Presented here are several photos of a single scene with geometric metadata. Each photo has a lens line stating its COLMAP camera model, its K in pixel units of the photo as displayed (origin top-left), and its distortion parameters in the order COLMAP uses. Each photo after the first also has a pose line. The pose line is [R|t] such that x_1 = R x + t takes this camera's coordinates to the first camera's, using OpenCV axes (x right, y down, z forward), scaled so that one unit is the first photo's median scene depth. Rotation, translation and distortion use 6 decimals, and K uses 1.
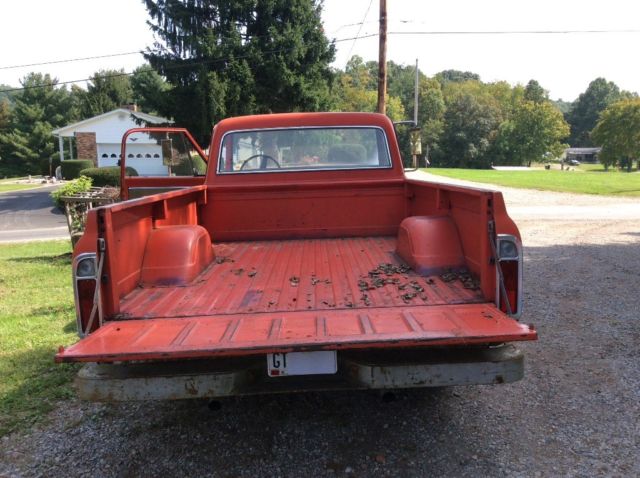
lens RADIAL K [[590.7, 0, 320.0], [0, 590.7, 239.0], [0, 0, 1]] dist [0.070389, -0.169505]
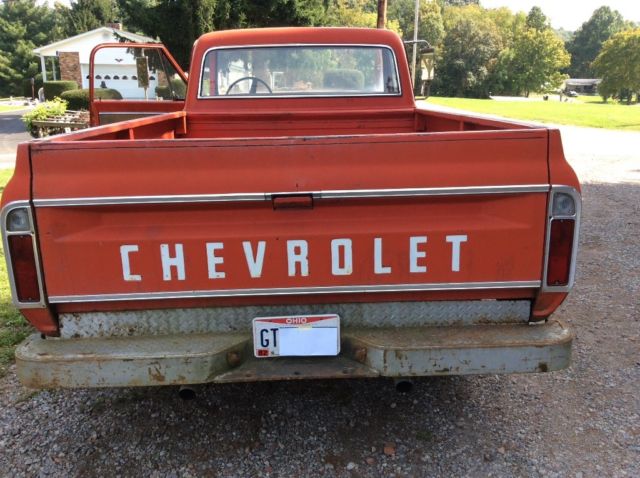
lens RADIAL K [[590.7, 0, 320.0], [0, 590.7, 239.0], [0, 0, 1]] dist [0.070389, -0.169505]
pose [[0.999766, 0.015479, 0.015112, -0.006275], [-0.017166, 0.992776, 0.118748, -0.011728], [-0.013165, -0.118980, 0.992809, 0.105921]]
